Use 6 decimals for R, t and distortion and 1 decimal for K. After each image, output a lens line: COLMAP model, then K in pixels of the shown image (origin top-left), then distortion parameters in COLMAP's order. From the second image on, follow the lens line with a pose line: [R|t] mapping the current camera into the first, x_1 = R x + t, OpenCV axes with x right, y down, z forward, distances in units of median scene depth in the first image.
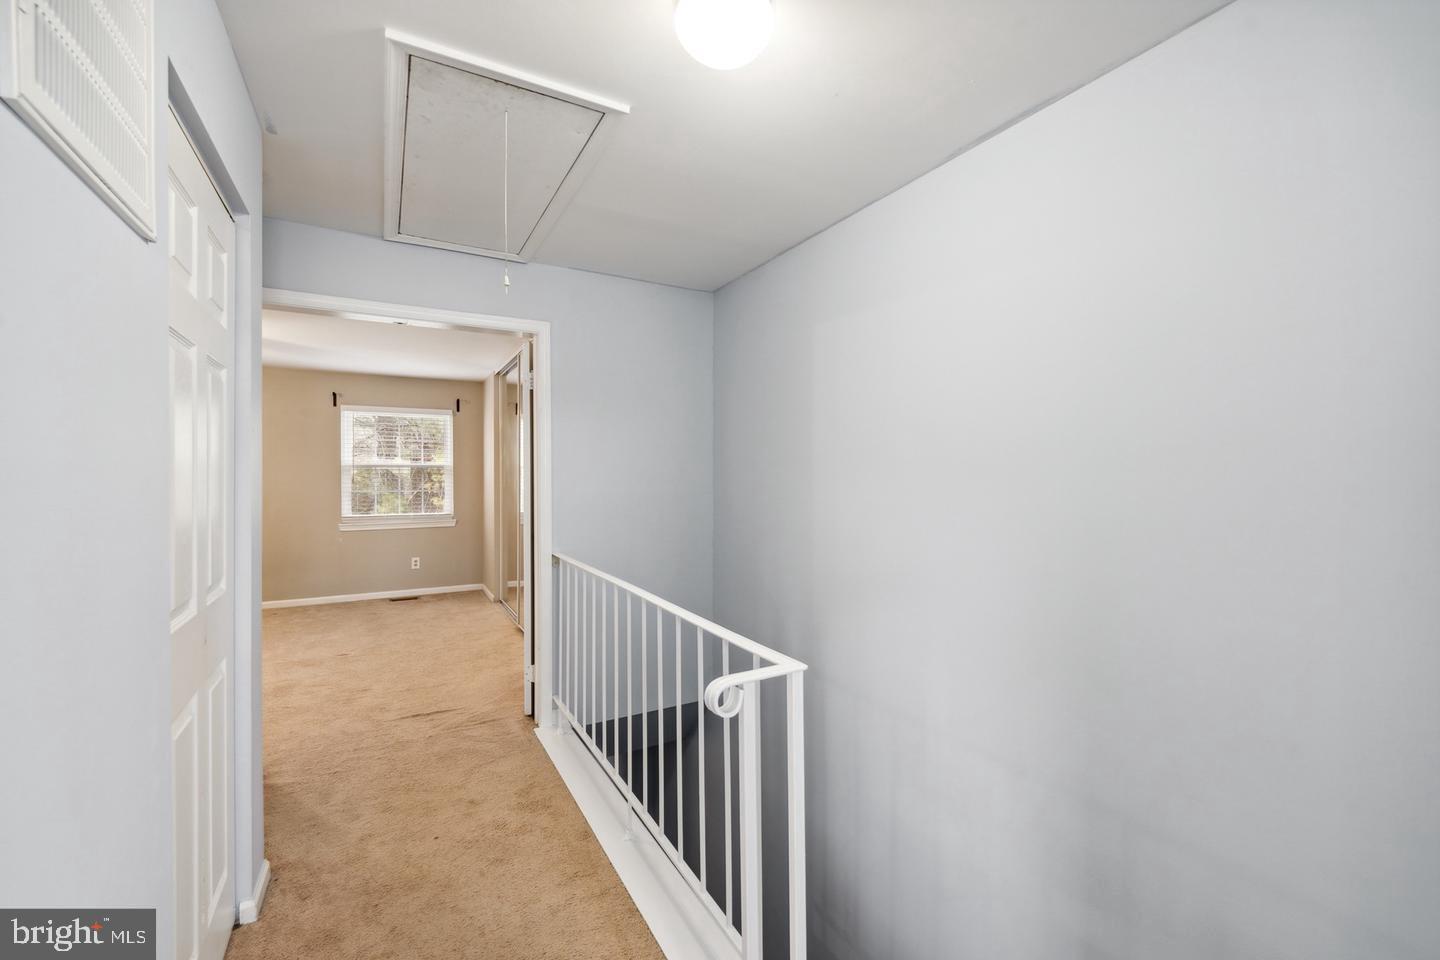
lens RADIAL K [[584.3, 0, 722.6], [0, 584.3, 483.0], [0, 0, 1]] dist [-0.002968, -0.000242]
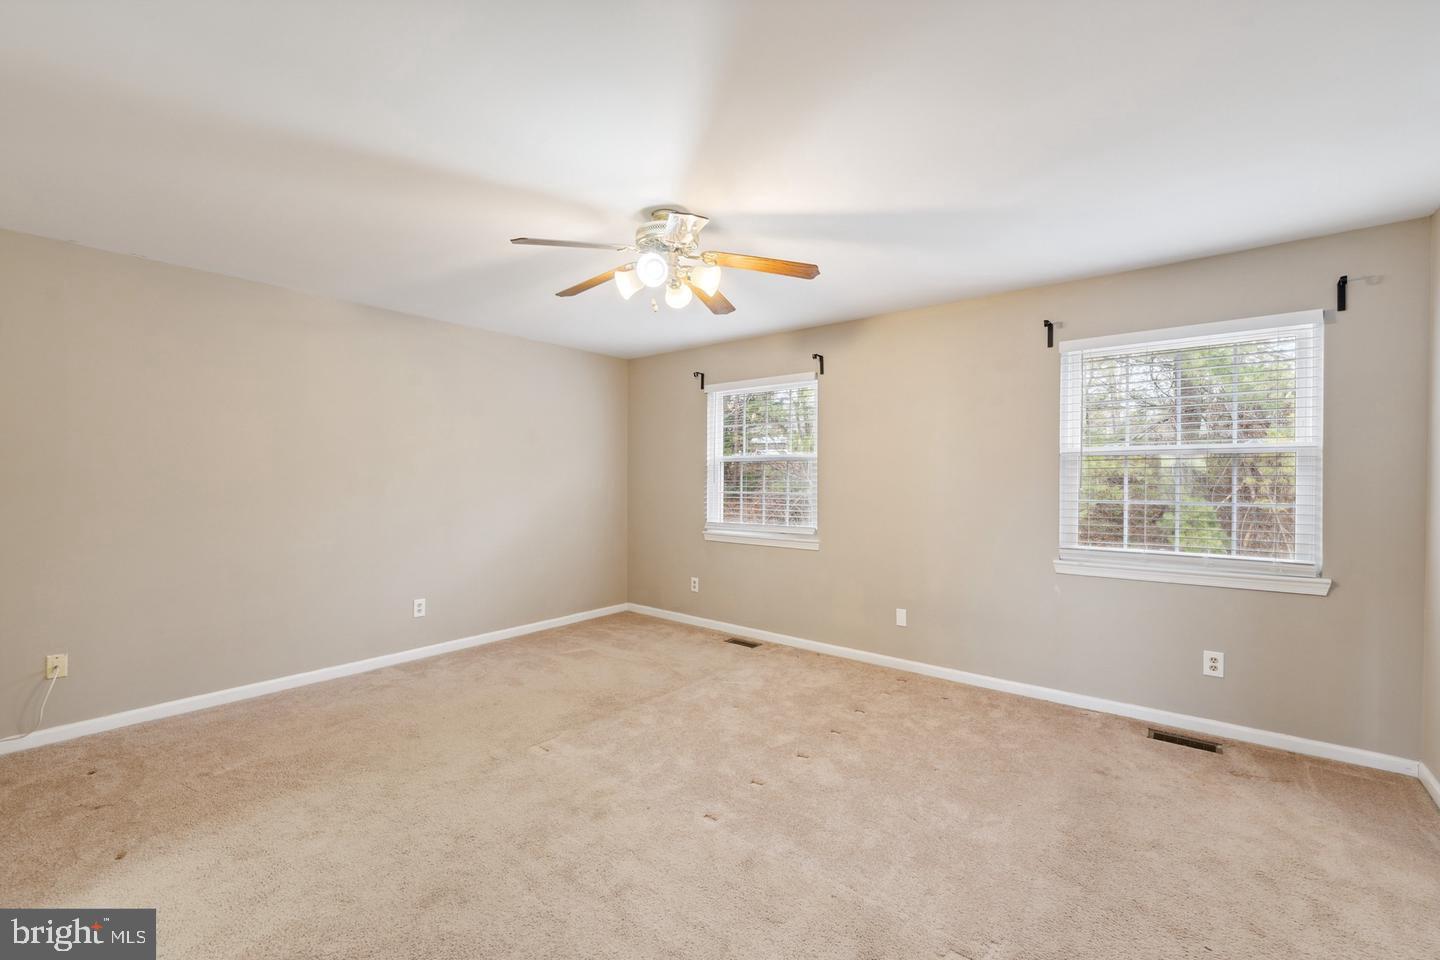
lens RADIAL K [[601.5, 0, 722.0], [0, 601.5, 472.5], [0, 0, 1]] dist [0.001239, -0.000136]
pose [[0.373406, 0.007397, -0.927638, -0.238426], [-0.011154, 0.999932, 0.003484, -0.009920], [0.927601, 0.009046, 0.373464, 0.475406]]
